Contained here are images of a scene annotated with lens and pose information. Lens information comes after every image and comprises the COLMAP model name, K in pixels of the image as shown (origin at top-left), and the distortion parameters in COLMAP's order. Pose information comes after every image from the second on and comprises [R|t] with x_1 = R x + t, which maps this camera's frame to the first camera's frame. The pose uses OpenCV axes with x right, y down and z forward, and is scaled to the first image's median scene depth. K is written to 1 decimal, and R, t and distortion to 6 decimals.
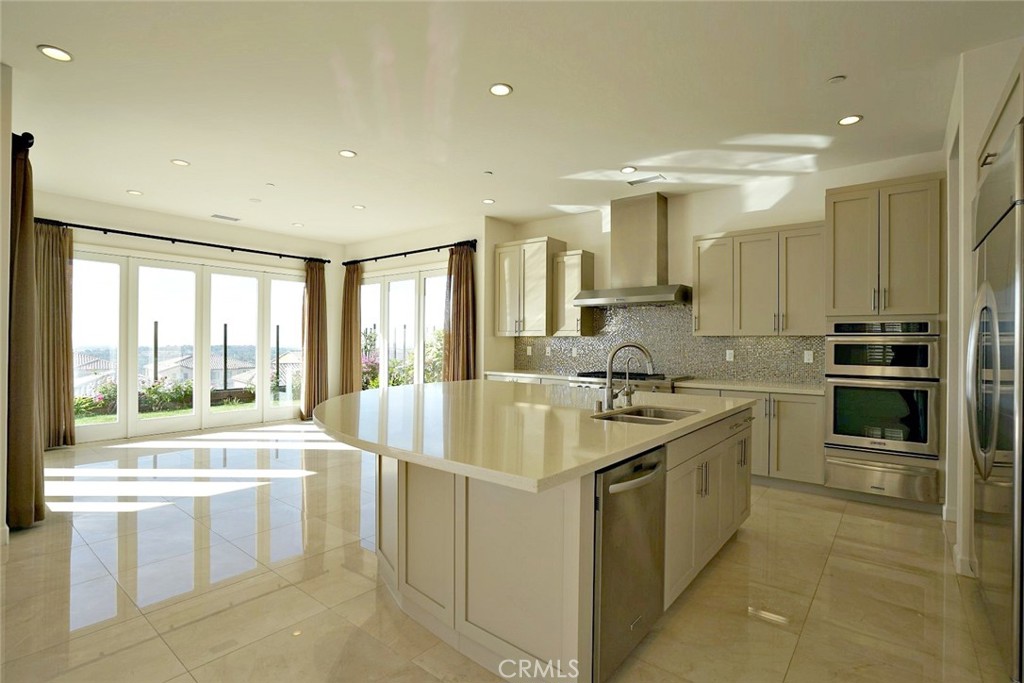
lens RADIAL K [[509.3, 0, 513.7], [0, 509.3, 349.5], [0, 0, 1]] dist [-0.022742, 0.010656]
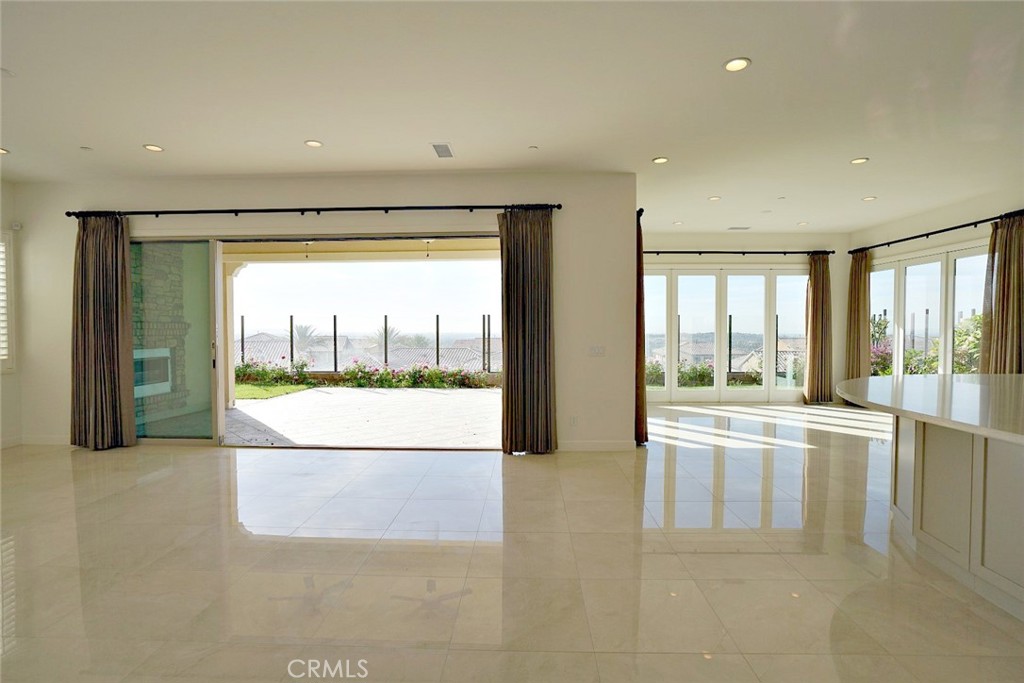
lens RADIAL K [[509.3, 0, 508.4], [0, 509.3, 339.3], [0, 0, 1]] dist [-0.022742, 0.010656]
pose [[0.617199, 0.007992, -0.786766, 0.042788], [-0.003708, 0.999967, 0.007249, -0.003832], [0.786798, -0.001556, 0.617208, -0.181886]]
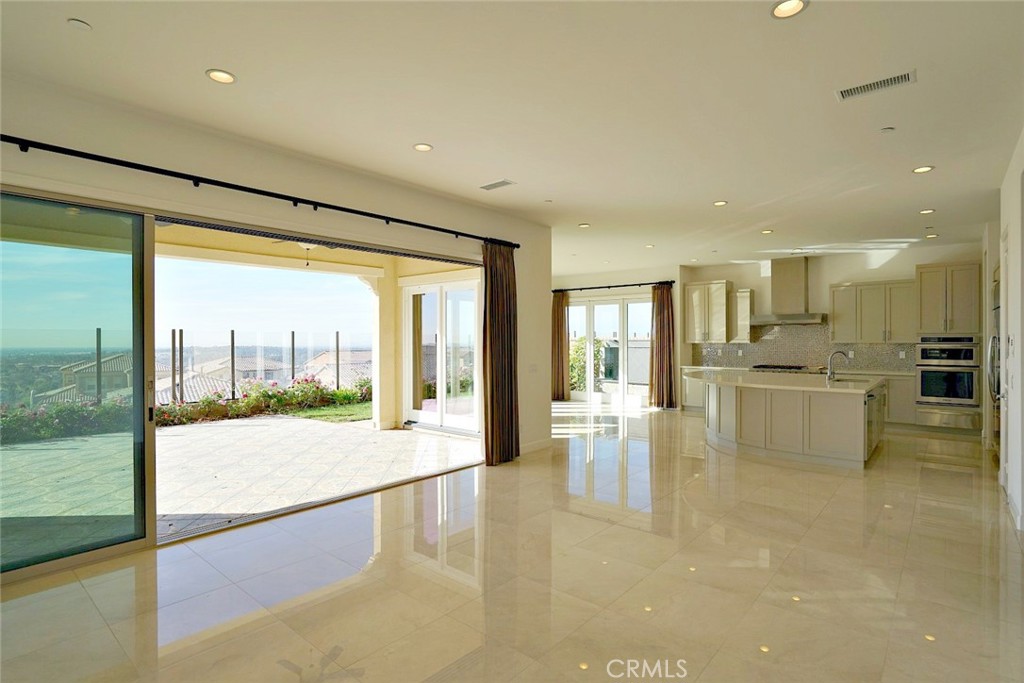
lens RADIAL K [[509.3, 0, 529.1], [0, 509.3, 349.1], [0, 0, 1]] dist [-0.022742, 0.010656]
pose [[0.999910, -0.011423, -0.007098, -0.518721], [0.011470, 0.999912, 0.006631, -0.023538], [0.007022, -0.006712, 0.999953, -0.564169]]
